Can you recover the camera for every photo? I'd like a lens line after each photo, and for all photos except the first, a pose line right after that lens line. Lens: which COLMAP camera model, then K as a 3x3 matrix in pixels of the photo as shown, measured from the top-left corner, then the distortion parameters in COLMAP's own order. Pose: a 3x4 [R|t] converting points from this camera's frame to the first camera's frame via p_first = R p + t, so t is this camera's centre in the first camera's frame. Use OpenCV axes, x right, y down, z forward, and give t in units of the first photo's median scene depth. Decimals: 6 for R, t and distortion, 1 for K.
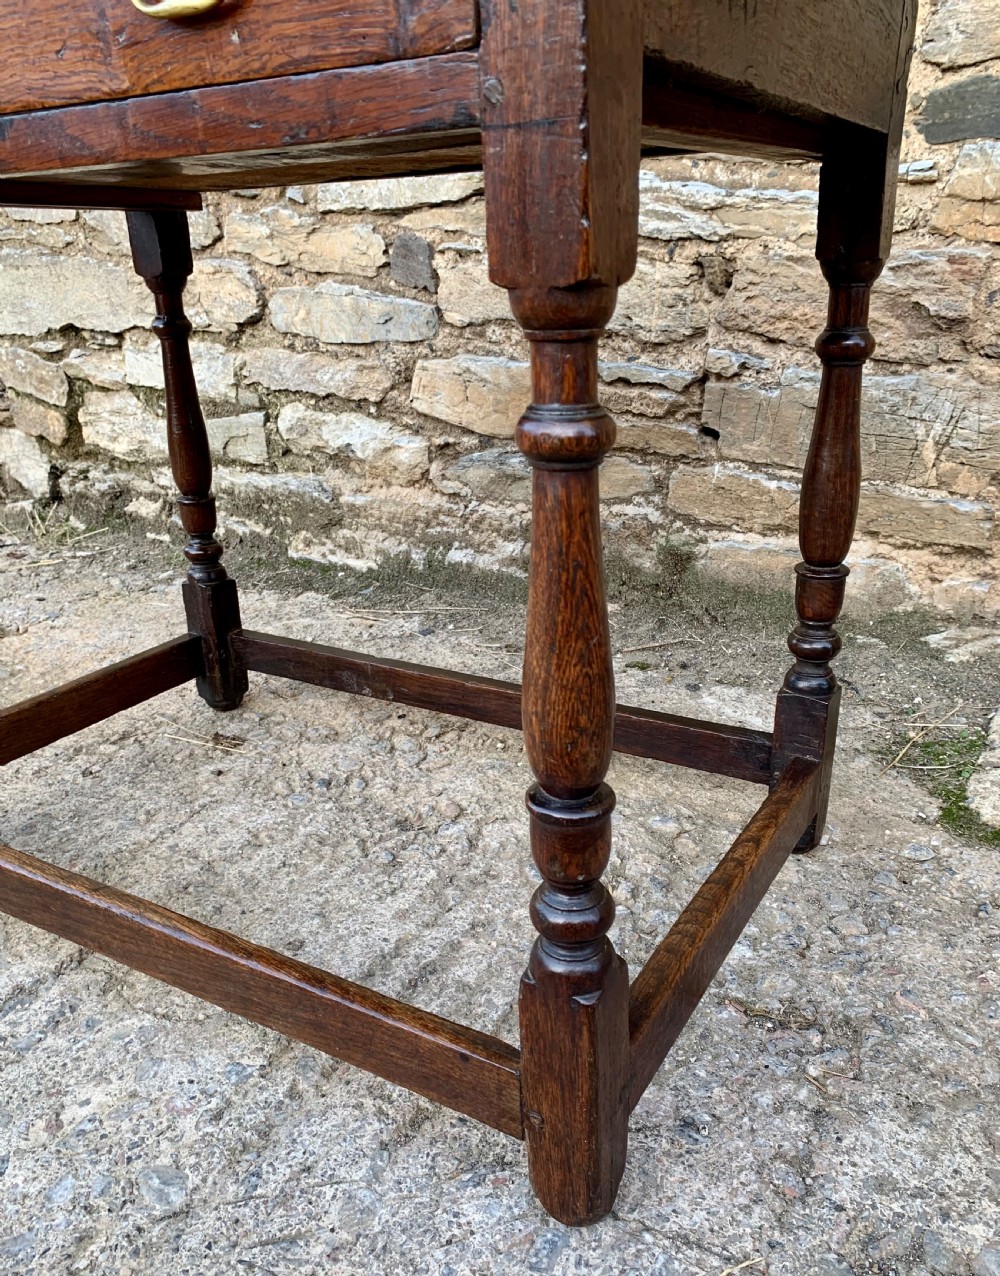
lens RADIAL K [[1034.0, 0, 519.1], [0, 1034.0, 692.7], [0, 0, 1]] dist [0.044639, -0.055404]
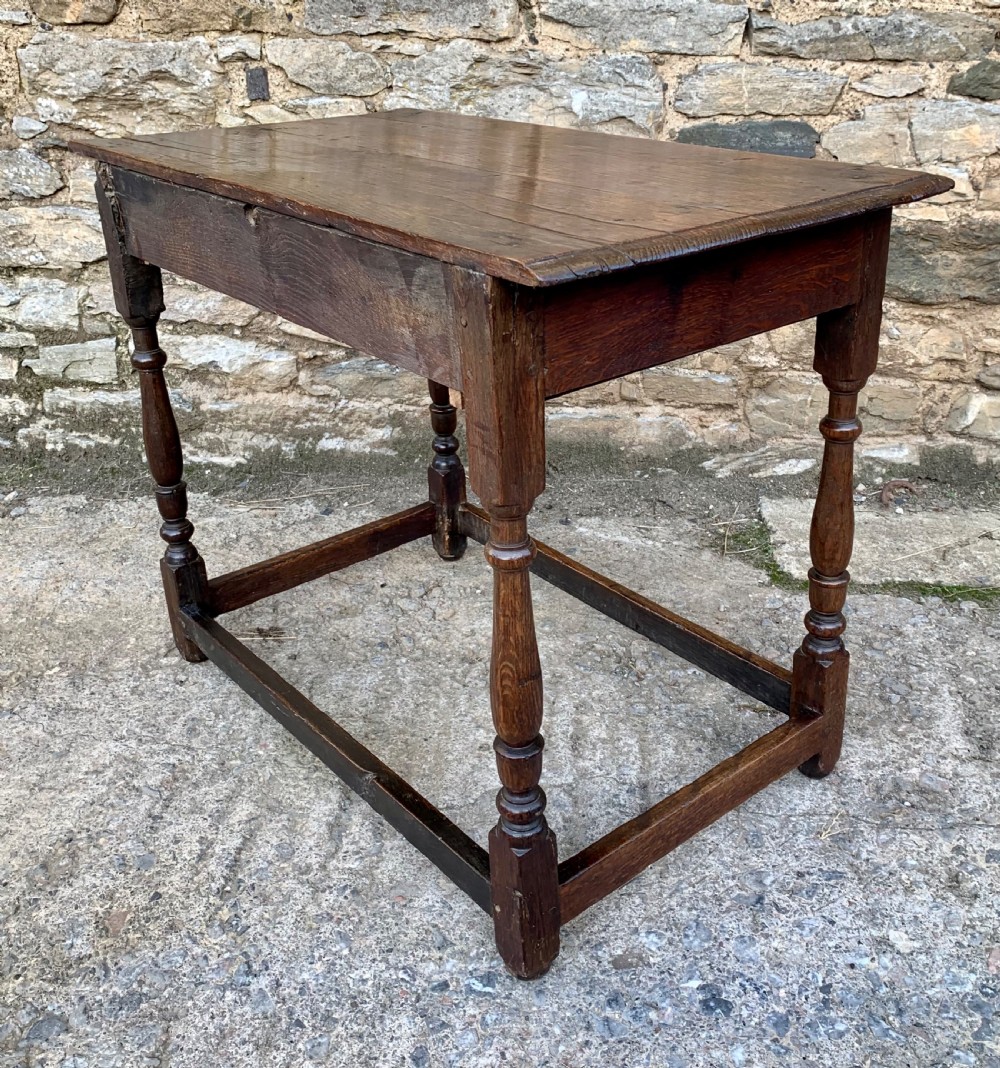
lens RADIAL K [[1121.1, 0, 533.4], [0, 1121.1, 468.7], [0, 0, 1]] dist [0.018949, 0.000000]
pose [[0.886464, -0.153046, 0.436760, -0.504094], [0.158393, 0.987075, 0.024402, -0.118048], [-0.434849, 0.047548, 0.899247, -0.328128]]
